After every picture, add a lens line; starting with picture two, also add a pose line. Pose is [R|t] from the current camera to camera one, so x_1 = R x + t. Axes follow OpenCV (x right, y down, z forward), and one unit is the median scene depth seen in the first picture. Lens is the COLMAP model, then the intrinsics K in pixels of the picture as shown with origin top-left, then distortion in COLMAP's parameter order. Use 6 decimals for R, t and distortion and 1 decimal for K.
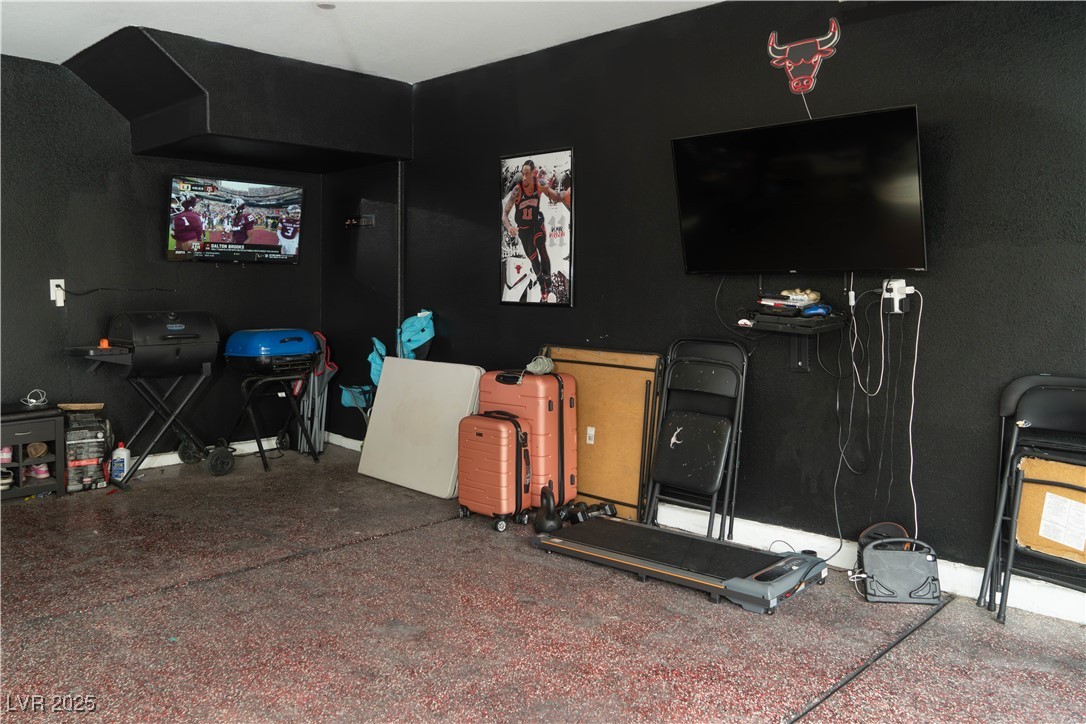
lens RADIAL K [[824.8, 0, 542.6], [0, 824.8, 300.5], [0, 0, 1]] dist [-0.011759, 0.000232]
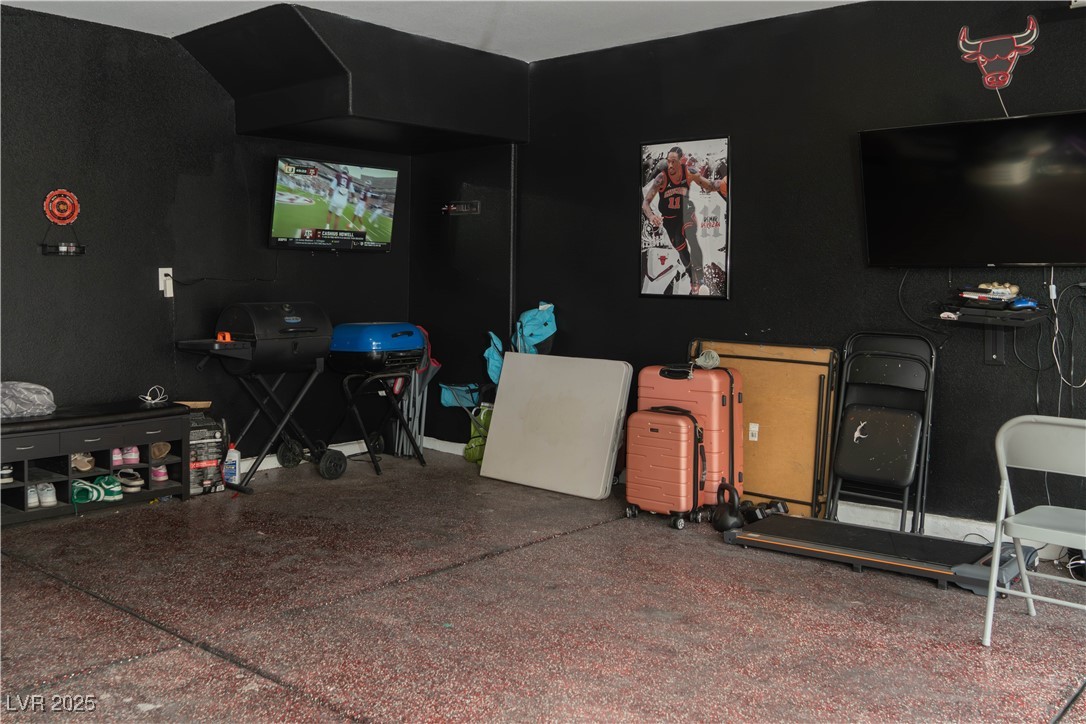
lens RADIAL K [[969.5, 0, 527.5], [0, 969.5, 281.0], [0, 0, 1]] dist [-0.013345, 0.000861]
pose [[0.998976, 0.004977, 0.044972, -0.243288], [-0.004370, 0.999898, -0.013596, 0.002314], [-0.045035, 0.013386, 0.998896, -0.120659]]
